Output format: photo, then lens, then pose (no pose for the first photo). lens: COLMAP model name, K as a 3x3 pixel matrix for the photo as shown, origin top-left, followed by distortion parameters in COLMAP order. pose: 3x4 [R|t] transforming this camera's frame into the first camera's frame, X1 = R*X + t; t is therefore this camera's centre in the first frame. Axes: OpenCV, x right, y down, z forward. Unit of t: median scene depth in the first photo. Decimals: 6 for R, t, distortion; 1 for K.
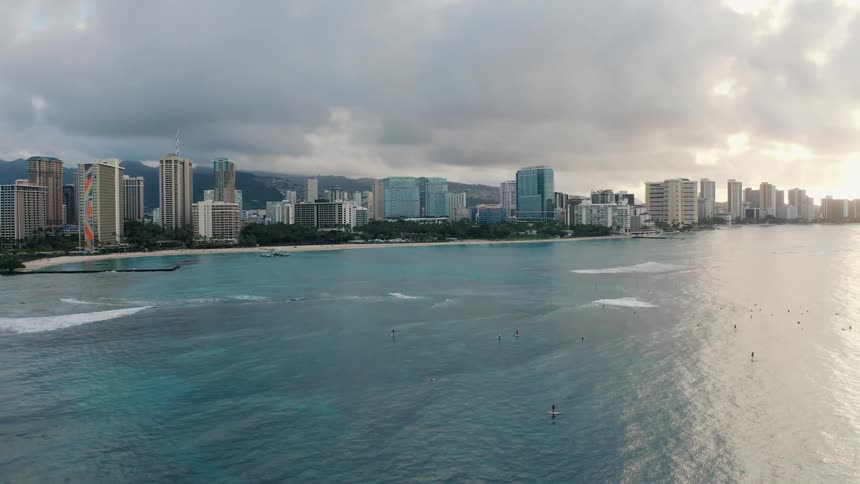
lens RADIAL K [[997.1, 0, 430.0], [0, 997.1, 242.0], [0, 0, 1]] dist [-0.104732, -0.019560]
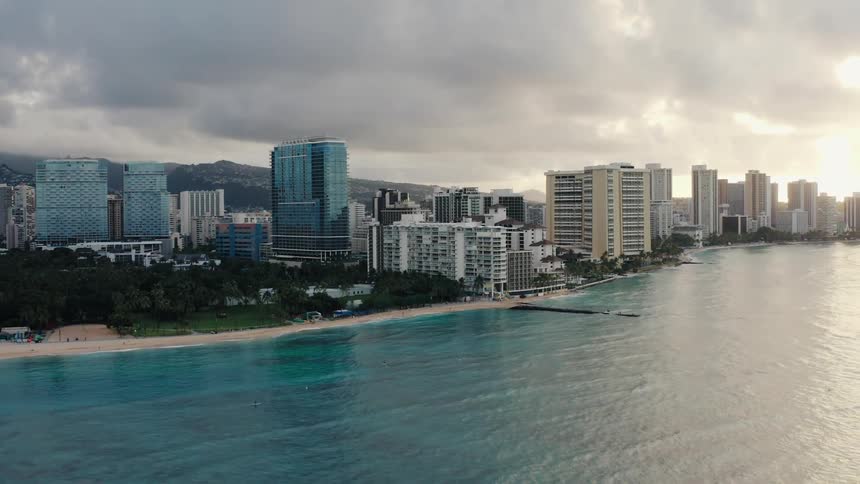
lens RADIAL K [[997.1, 0, 430.0], [0, 997.1, 242.0], [0, 0, 1]] dist [-0.104732, -0.019560]
pose [[0.996216, -0.005333, 0.086746, 0.119152], [0.003834, 0.999841, 0.017438, -0.034713], [-0.086825, -0.017039, 0.996078, 0.522680]]
